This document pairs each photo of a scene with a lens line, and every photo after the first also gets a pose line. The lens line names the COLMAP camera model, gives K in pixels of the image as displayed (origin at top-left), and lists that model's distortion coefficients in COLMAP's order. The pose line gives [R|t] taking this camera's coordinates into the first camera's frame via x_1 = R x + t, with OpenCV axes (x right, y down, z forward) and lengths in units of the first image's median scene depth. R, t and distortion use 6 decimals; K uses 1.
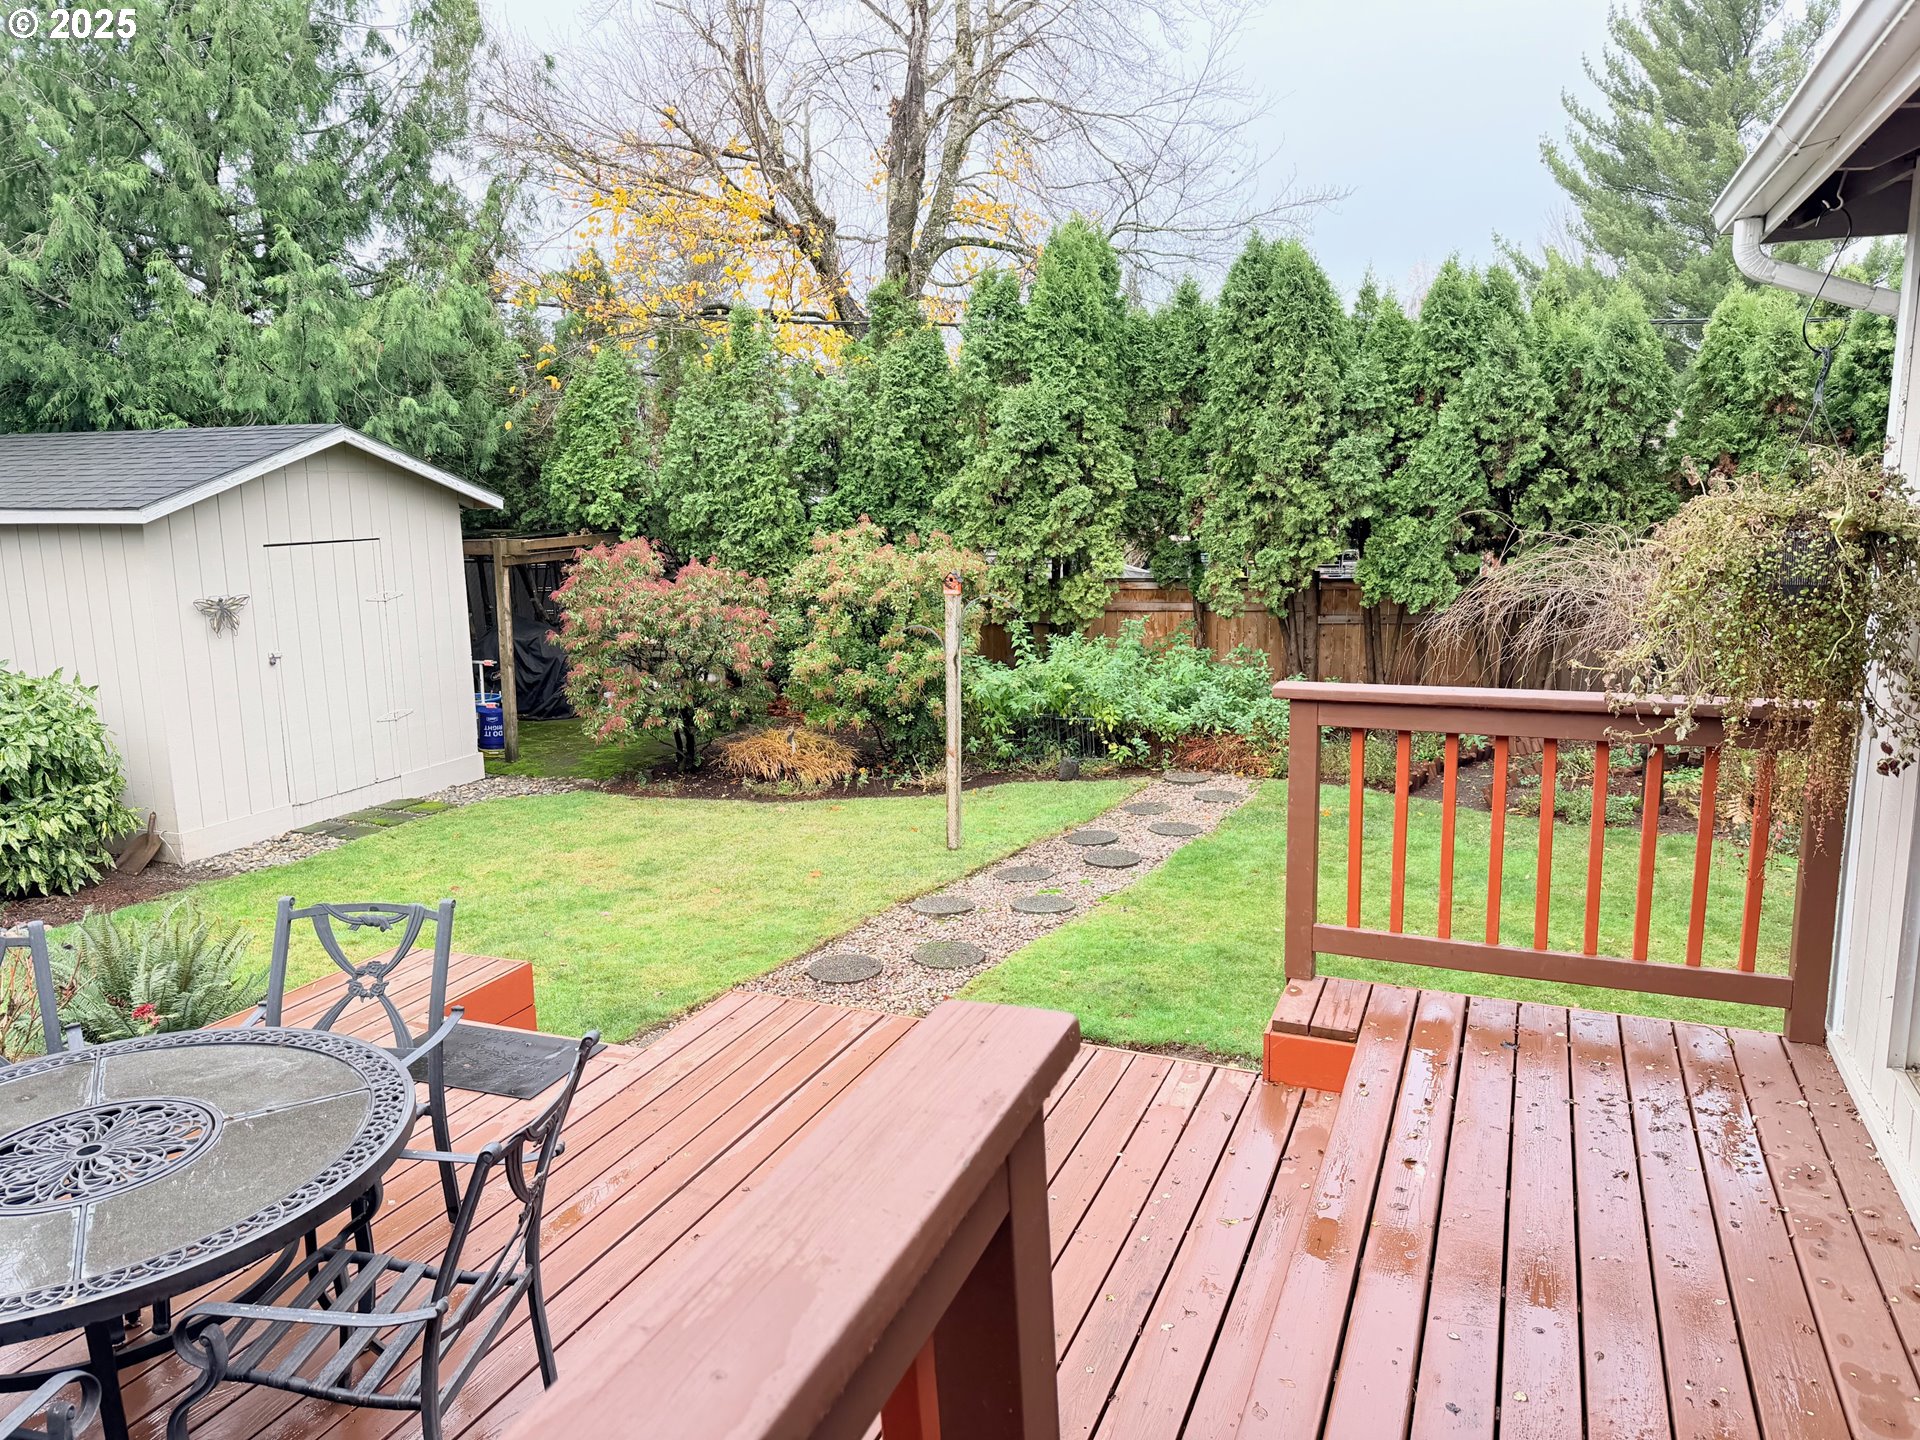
lens RADIAL K [[1344.1, 0, 947.3], [0, 1344.1, 722.5], [0, 0, 1]] dist [0.212845, -0.344117]
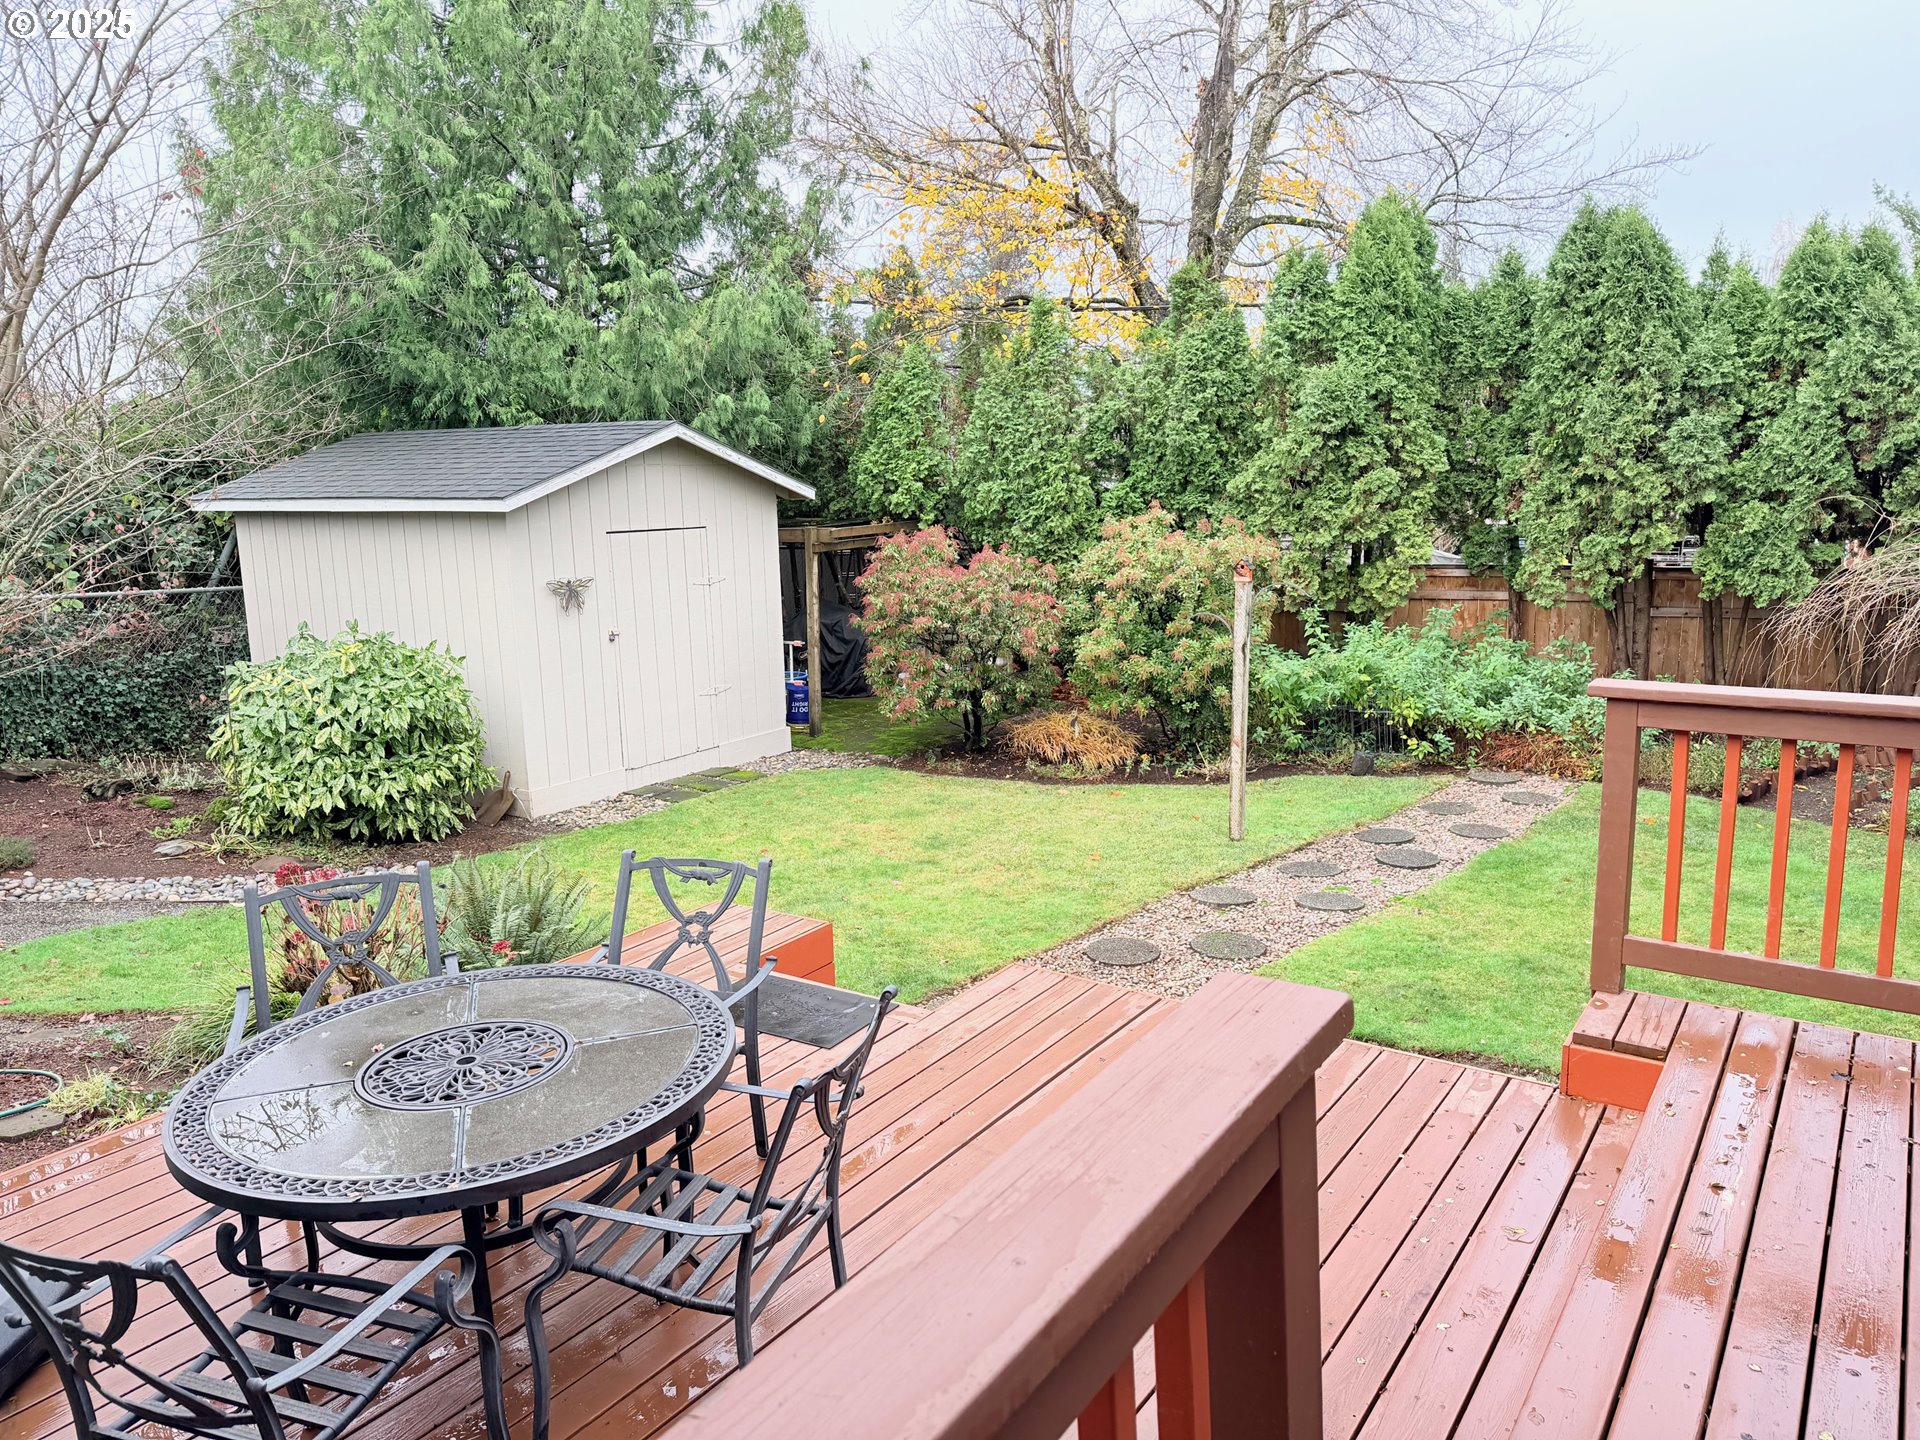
lens RADIAL K [[1351.2, 0, 962.6], [0, 1351.2, 713.6], [0, 0, 1]] dist [0.148444, -0.222464]
pose [[0.980155, 0.029589, -0.196013, 0.000600], [-0.028682, 0.999561, 0.007464, -0.000191], [0.196148, -0.001694, 0.980573, -0.011200]]
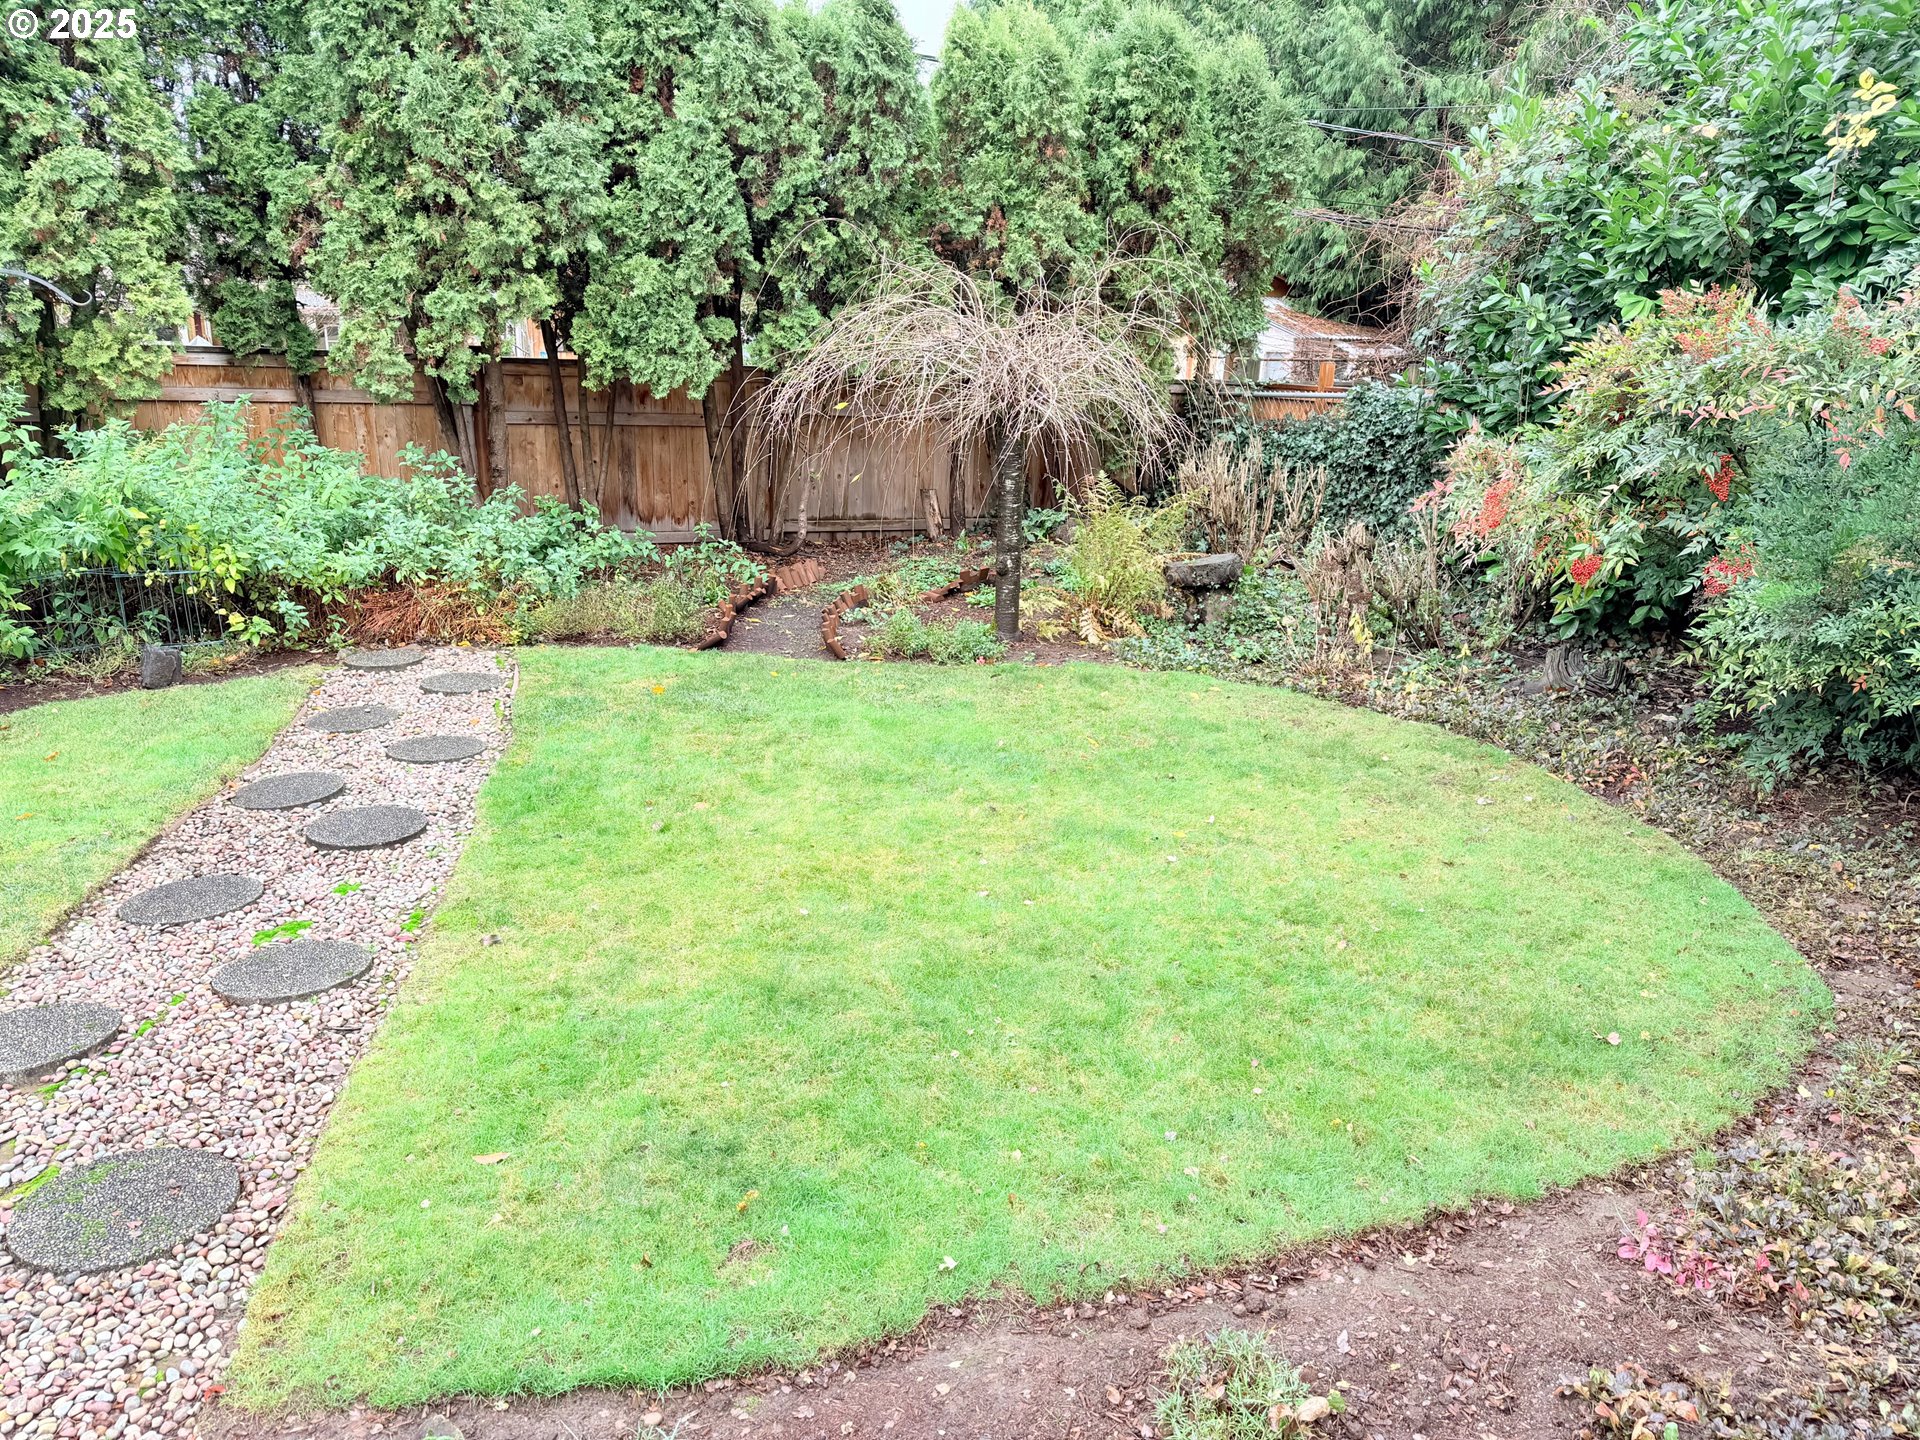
lens RADIAL K [[1368.7, 0, 958.6], [0, 1368.7, 727.6], [0, 0, 1]] dist [0.042334, -0.037380]
pose [[0.750332, -0.136194, 0.646879, -0.032529], [0.069116, 0.989346, 0.128127, 0.009862], [-0.657438, -0.051428, 0.751752, 0.364728]]
